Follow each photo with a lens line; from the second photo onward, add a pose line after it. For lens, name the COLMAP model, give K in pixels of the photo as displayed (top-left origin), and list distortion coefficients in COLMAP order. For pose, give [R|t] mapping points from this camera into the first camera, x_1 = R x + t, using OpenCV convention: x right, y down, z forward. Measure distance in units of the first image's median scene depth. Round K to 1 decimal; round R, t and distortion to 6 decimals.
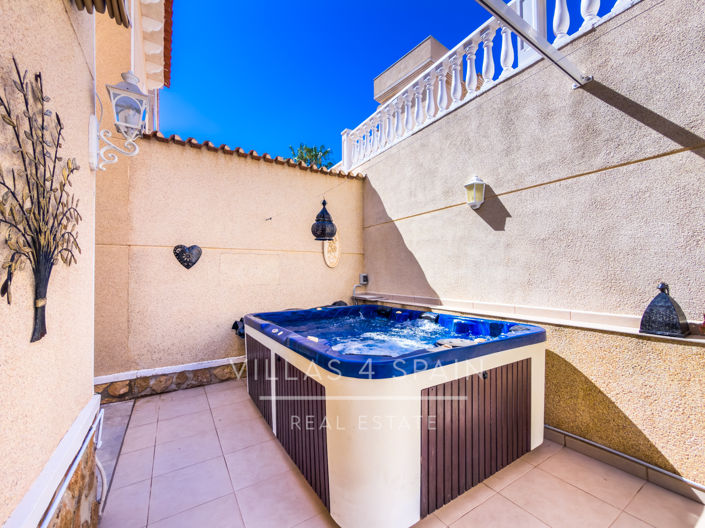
lens RADIAL K [[286.8, 0, 347.2], [0, 286.8, 269.4], [0, 0, 1]] dist [-0.001561, -0.001076]
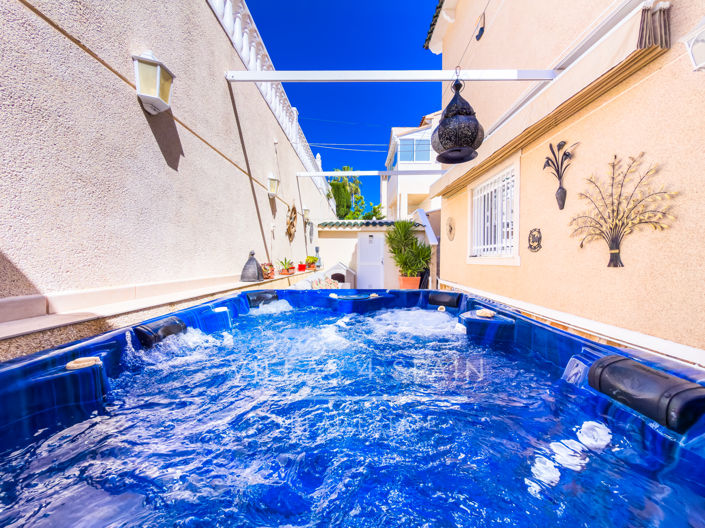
lens RADIAL K [[286.8, 0, 354.4], [0, 286.8, 260.4], [0, 0, 1]] dist [-0.001561, -0.001076]
pose [[-0.848559, 0.000557, 0.529101, -0.157004], [-0.007600, 0.999883, -0.013241, 0.068430], [-0.529046, -0.015257, -0.848456, 1.165323]]
